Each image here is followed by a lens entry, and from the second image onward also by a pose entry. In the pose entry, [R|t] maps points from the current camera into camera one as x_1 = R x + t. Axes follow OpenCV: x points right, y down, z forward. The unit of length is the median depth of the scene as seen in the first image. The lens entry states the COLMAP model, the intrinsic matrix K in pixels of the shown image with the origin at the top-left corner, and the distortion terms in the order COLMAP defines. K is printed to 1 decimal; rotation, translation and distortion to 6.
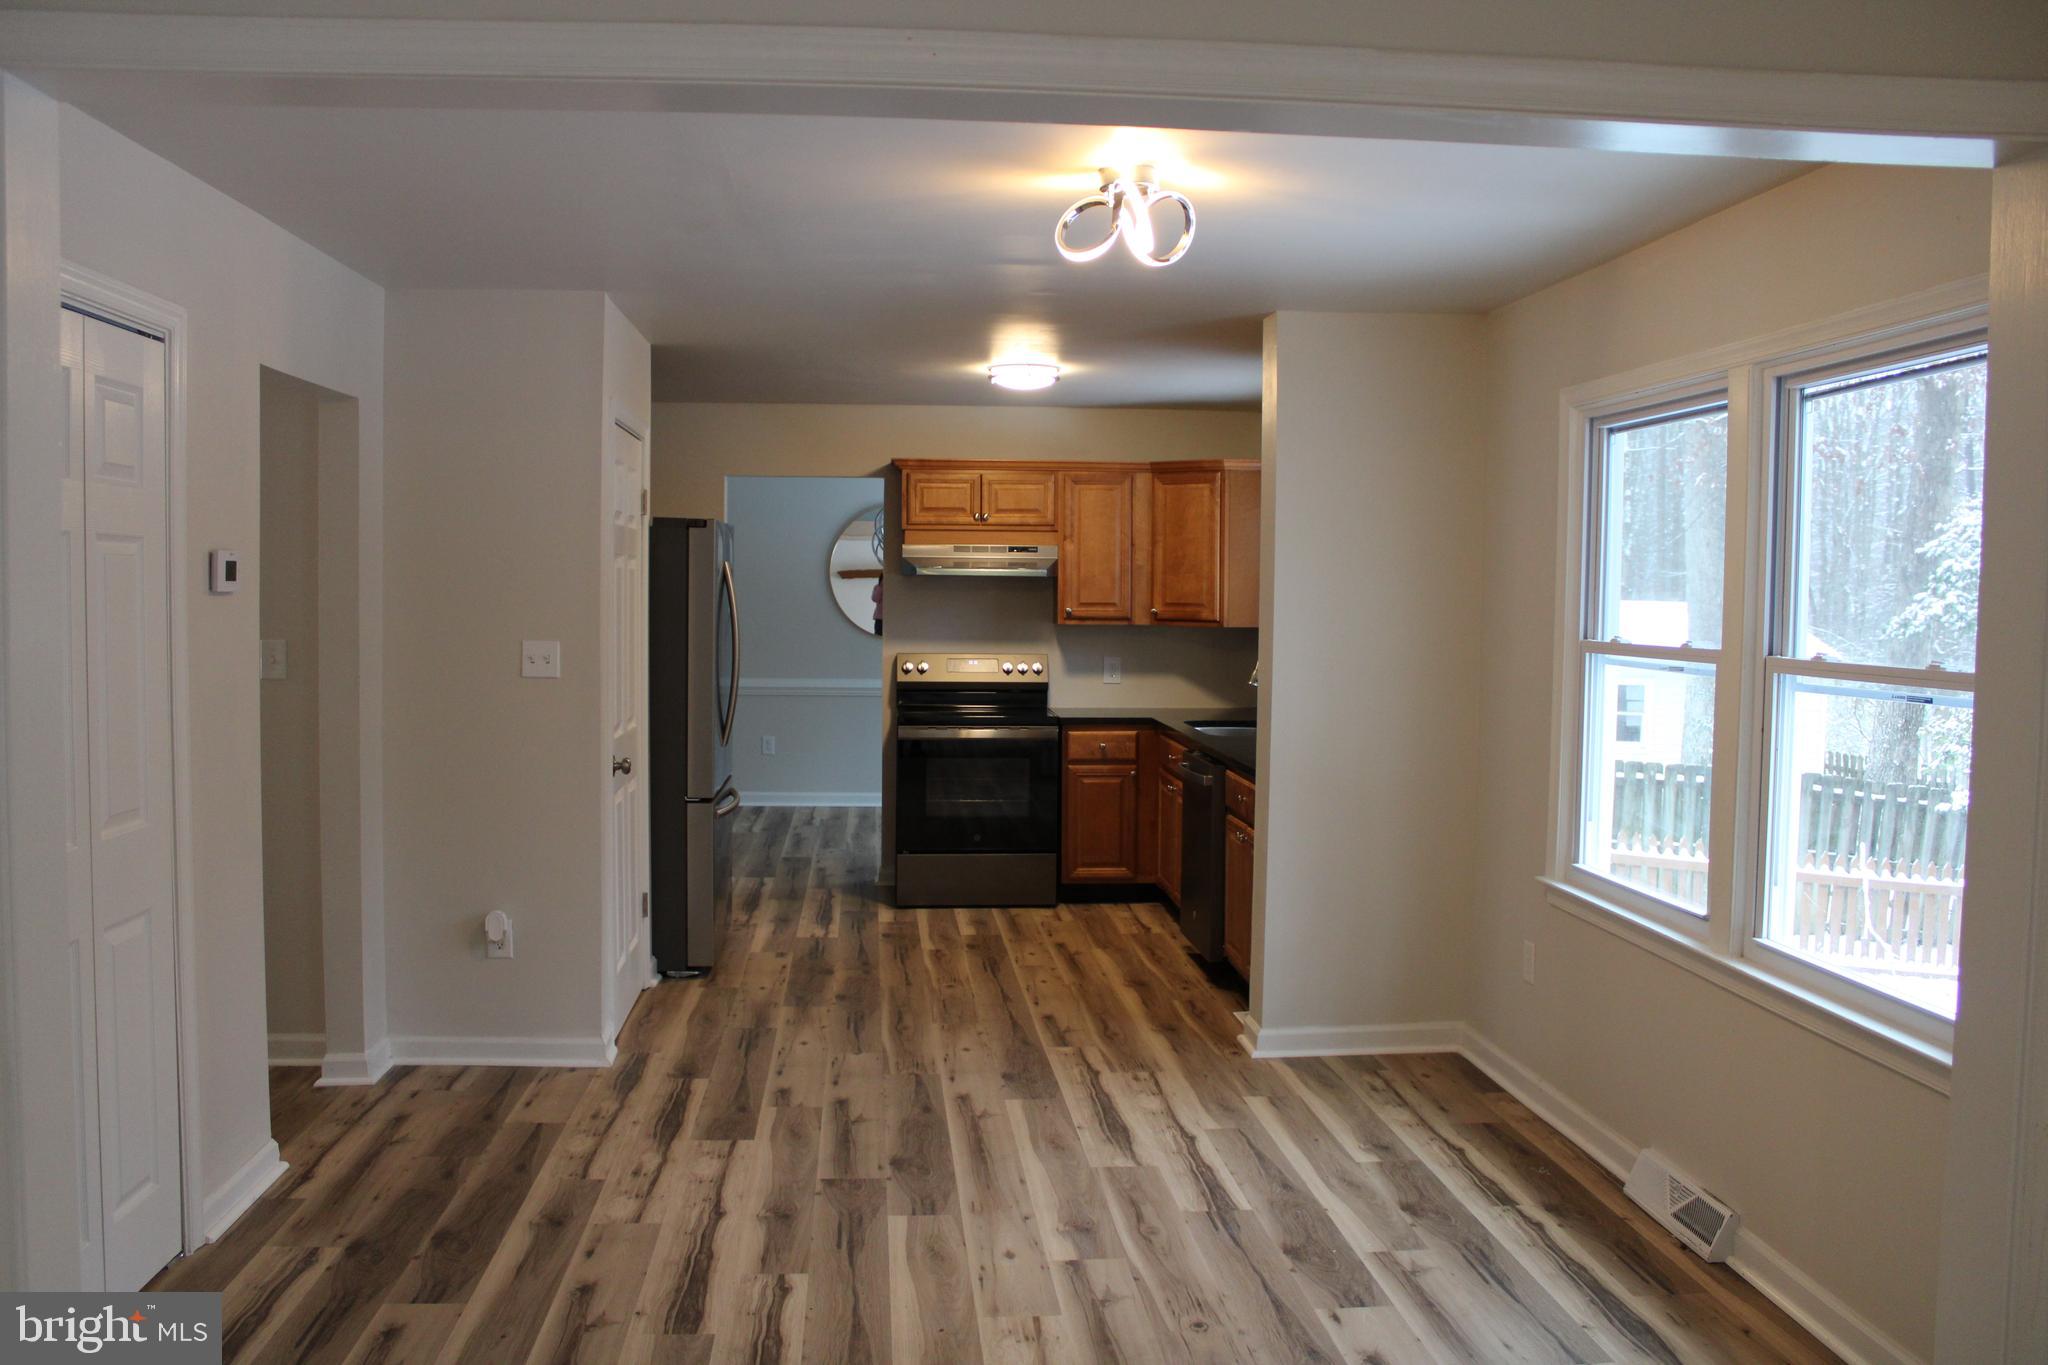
lens RADIAL K [[1700.4, 0, 1015.5], [0, 1700.4, 678.6], [0, 0, 1]] dist [-0.157422, 0.145111]
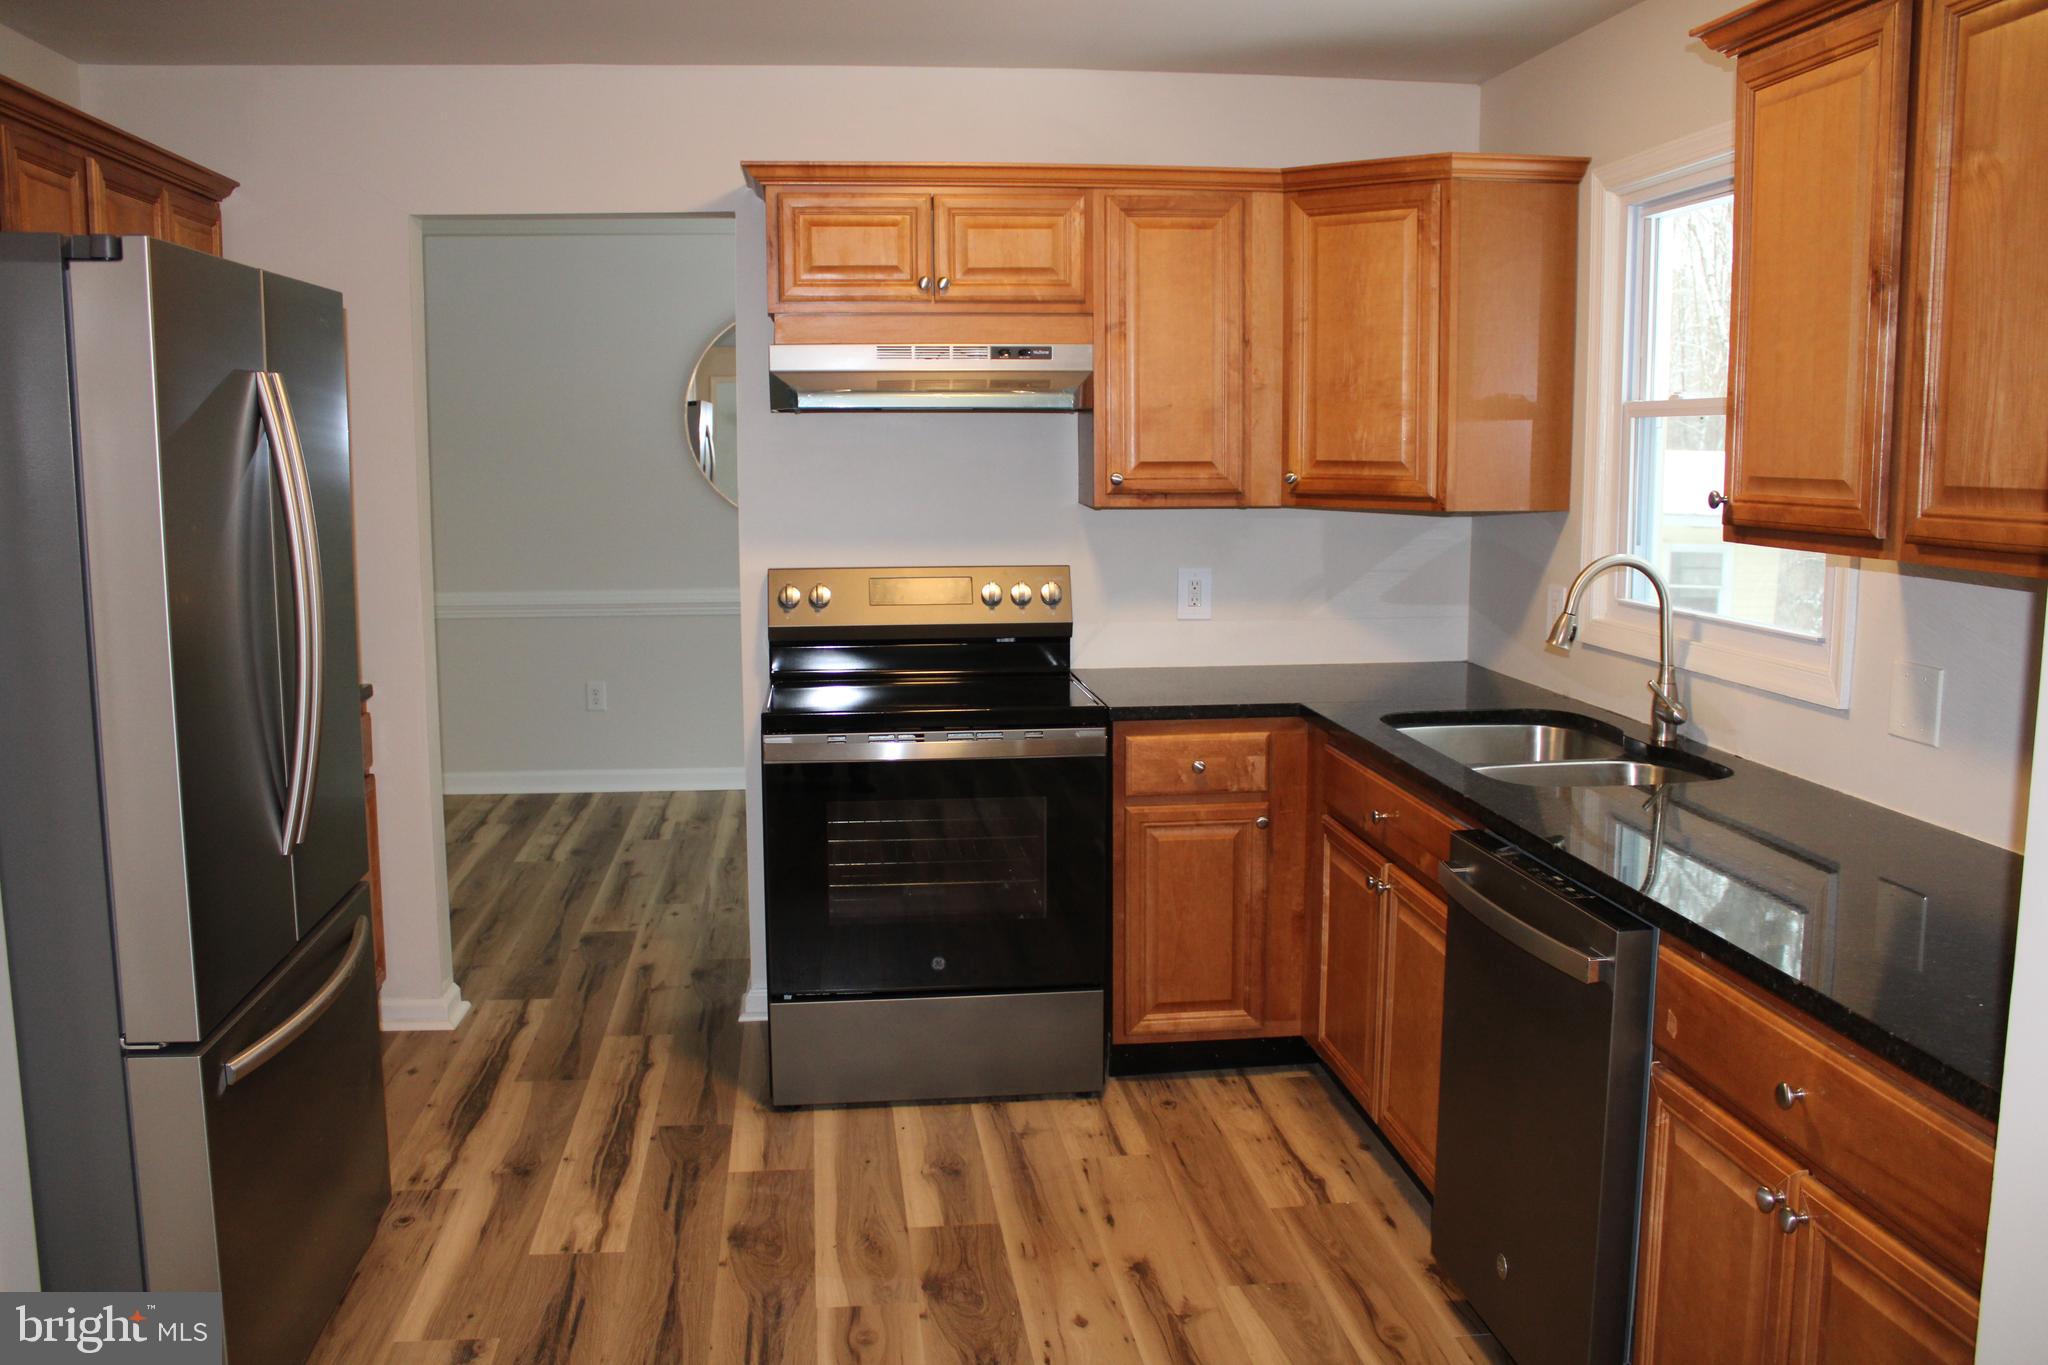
lens RADIAL K [[1706.1, 0, 1016.7], [0, 1706.1, 679.4], [0, 0, 1]] dist [-0.154826, 0.142134]
pose [[0.999344, -0.016968, 0.031983, -0.014086], [0.014210, 0.996317, 0.084557, -0.024676], [-0.033300, -0.084047, 0.995905, 0.517678]]
